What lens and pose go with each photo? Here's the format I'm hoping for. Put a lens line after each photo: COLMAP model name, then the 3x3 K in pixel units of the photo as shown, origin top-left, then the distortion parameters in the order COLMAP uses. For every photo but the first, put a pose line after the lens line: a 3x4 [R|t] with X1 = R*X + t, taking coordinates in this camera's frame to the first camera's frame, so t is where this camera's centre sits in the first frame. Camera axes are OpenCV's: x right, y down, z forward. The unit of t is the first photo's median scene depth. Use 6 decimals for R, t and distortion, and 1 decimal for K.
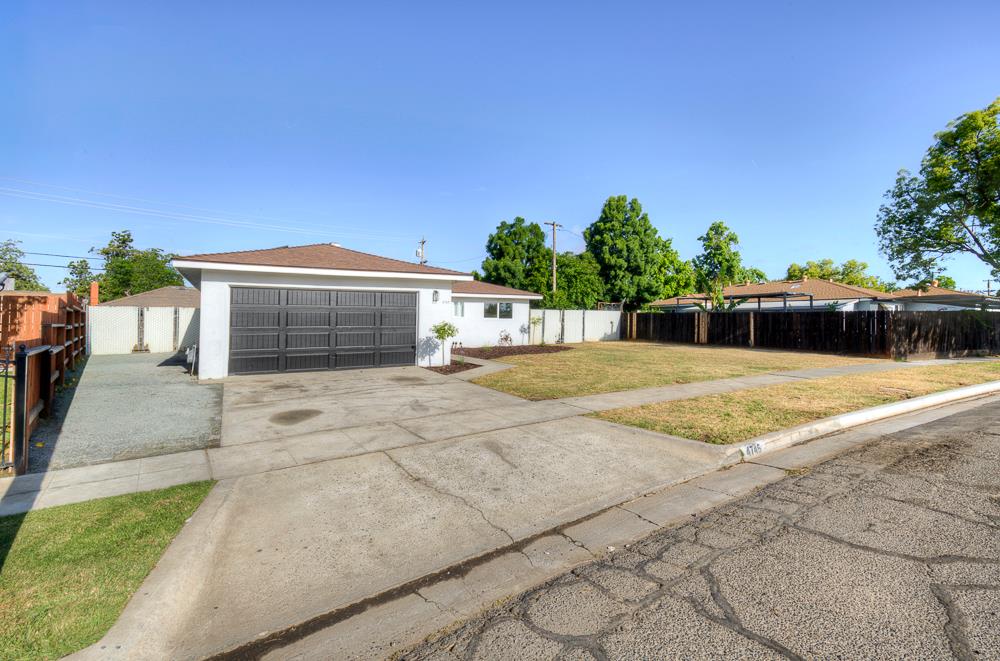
lens RADIAL K [[457.2, 0, 493.9], [0, 457.2, 316.6], [0, 0, 1]] dist [0.000011, 0.000075]
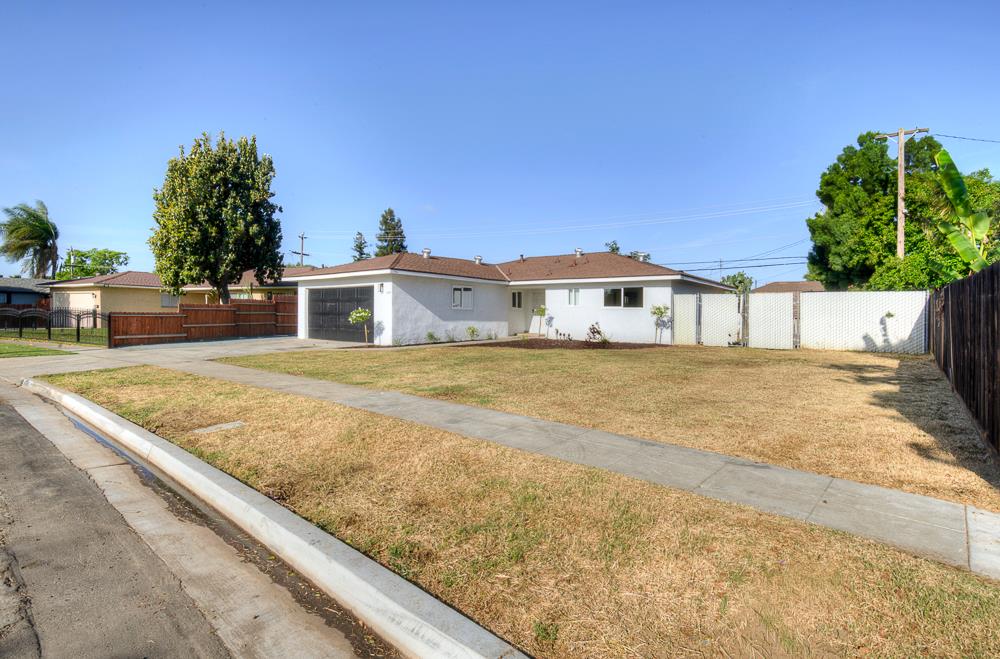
lens RADIAL K [[476.3, 0, 500.0], [0, 476.3, 329.5], [0, 0, 1]] dist [0.003284, 0.000299]
pose [[0.343420, 0.038056, -0.938411, 0.502085], [0.000308, 0.999174, 0.040633, 0.006172], [0.939182, -0.014243, 0.343125, 0.364441]]
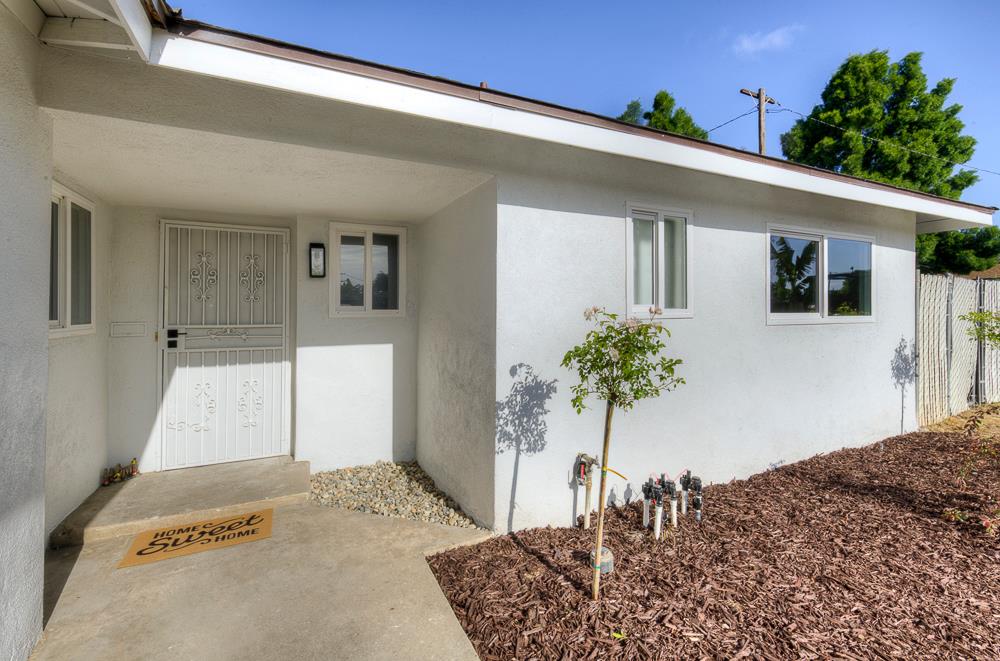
lens RADIAL K [[440.4, 0, 477.2], [0, 440.4, 328.7], [0, 0, 1]] dist [-0.001865, 0.000059]
pose [[0.992685, -0.013173, -0.120012, -0.080220], [0.015050, 0.999778, 0.014749, 0.003658], [0.119791, -0.016447, 0.992663, 0.561734]]
